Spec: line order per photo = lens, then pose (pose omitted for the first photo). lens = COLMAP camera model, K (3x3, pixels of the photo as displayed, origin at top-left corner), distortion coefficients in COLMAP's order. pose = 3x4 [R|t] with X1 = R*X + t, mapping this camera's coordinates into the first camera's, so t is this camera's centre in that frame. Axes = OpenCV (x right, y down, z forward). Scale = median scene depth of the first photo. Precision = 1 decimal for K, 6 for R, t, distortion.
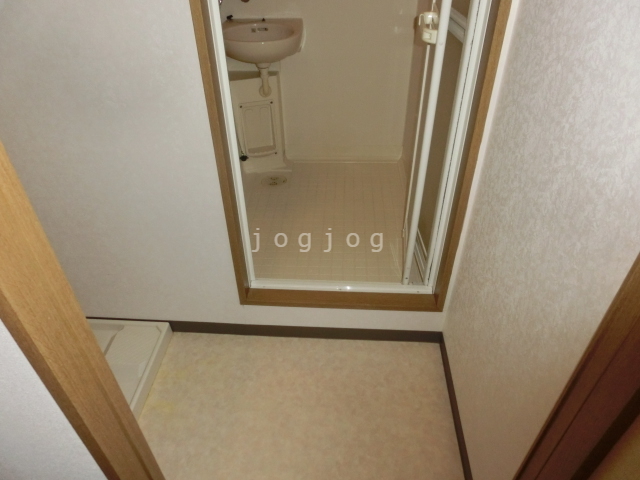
lens RADIAL K [[444.6, 0, 320.0], [0, 444.6, 240.0], [0, 0, 1]] dist [-0.003499, 0.001499]
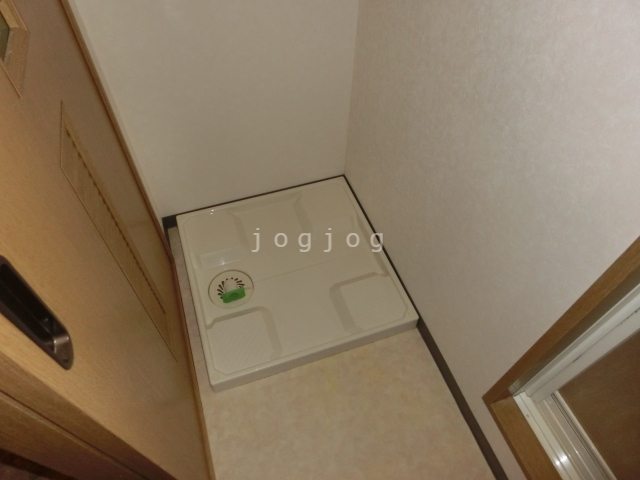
lens RADIAL K [[444.6, 0, 320.0], [0, 444.6, 240.0], [0, 0, 1]] dist [-0.003499, 0.001499]
pose [[0.382841, 0.750140, -0.539188, -0.086338], [-0.590503, 0.647560, 0.481634, -0.193516], [0.710449, 0.134003, 0.690873, 0.315044]]
